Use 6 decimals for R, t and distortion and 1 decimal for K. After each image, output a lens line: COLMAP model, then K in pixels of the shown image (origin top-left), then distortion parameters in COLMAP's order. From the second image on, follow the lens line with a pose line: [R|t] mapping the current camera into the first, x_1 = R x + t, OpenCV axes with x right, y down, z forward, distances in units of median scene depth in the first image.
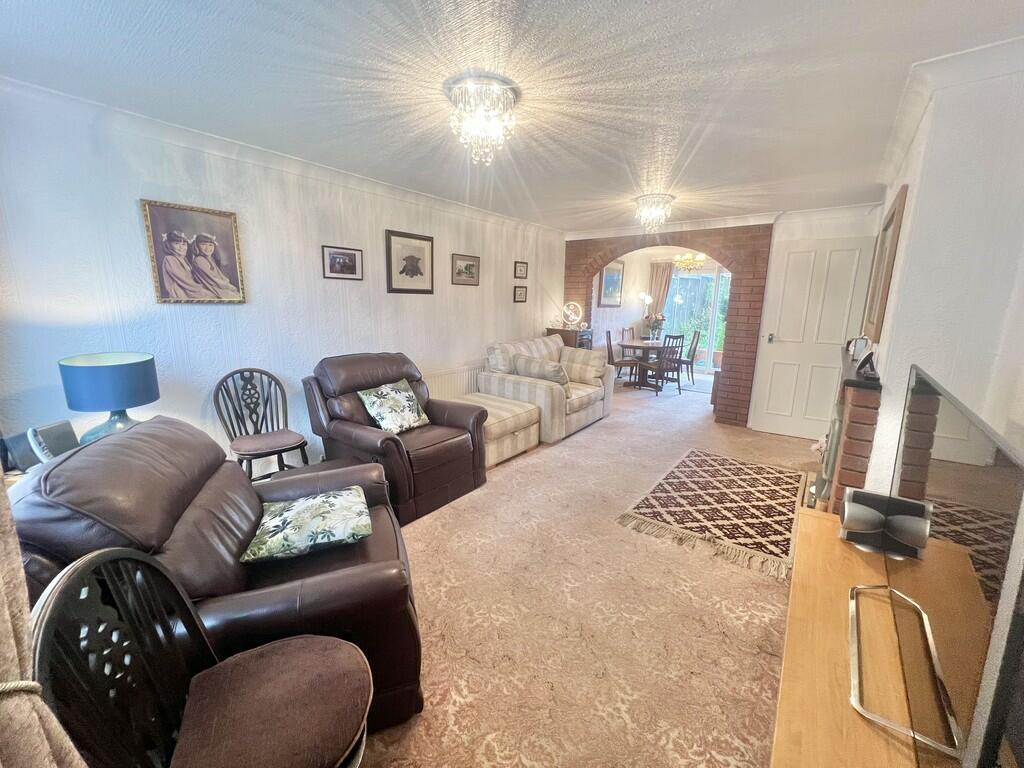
lens RADIAL K [[411.2, 0, 513.2], [0, 411.2, 381.7], [0, 0, 1]] dist [-0.001172, -0.000027]
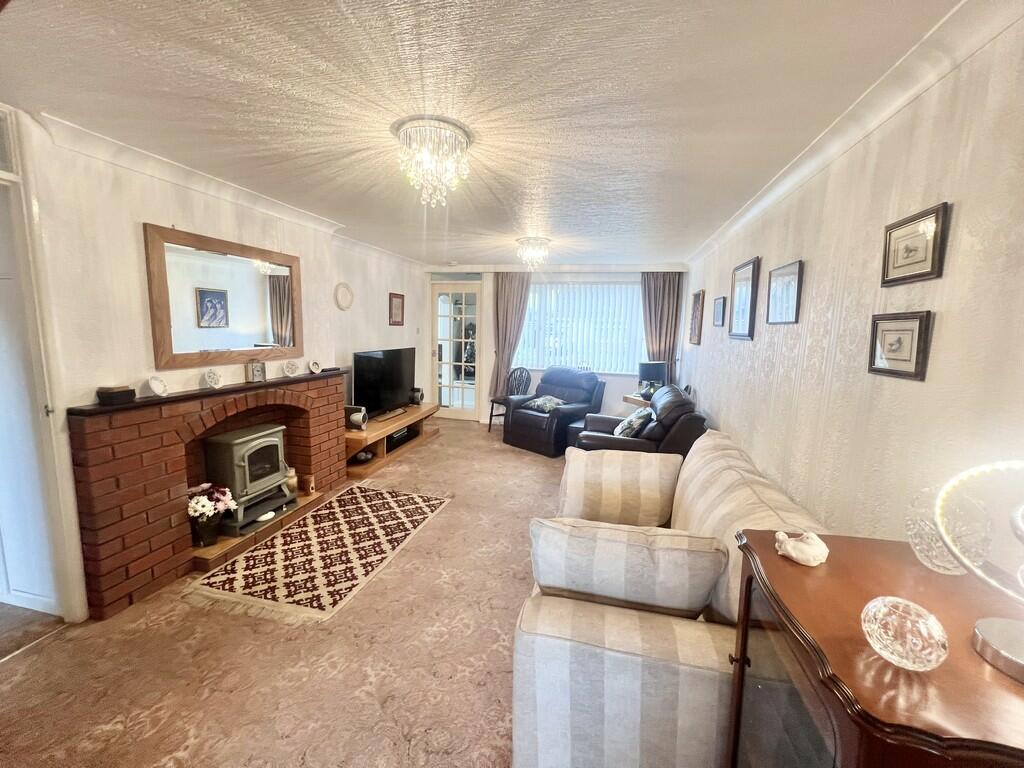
lens RADIAL K [[411.2, 0, 513.2], [0, 411.2, 381.7], [0, 0, 1]] dist [-0.001172, -0.000027]
pose [[-0.913692, 0.021045, -0.405862, 0.542971], [-0.115422, 0.944098, 0.308798, -0.393103], [0.389672, 0.328992, -0.860186, 1.837860]]
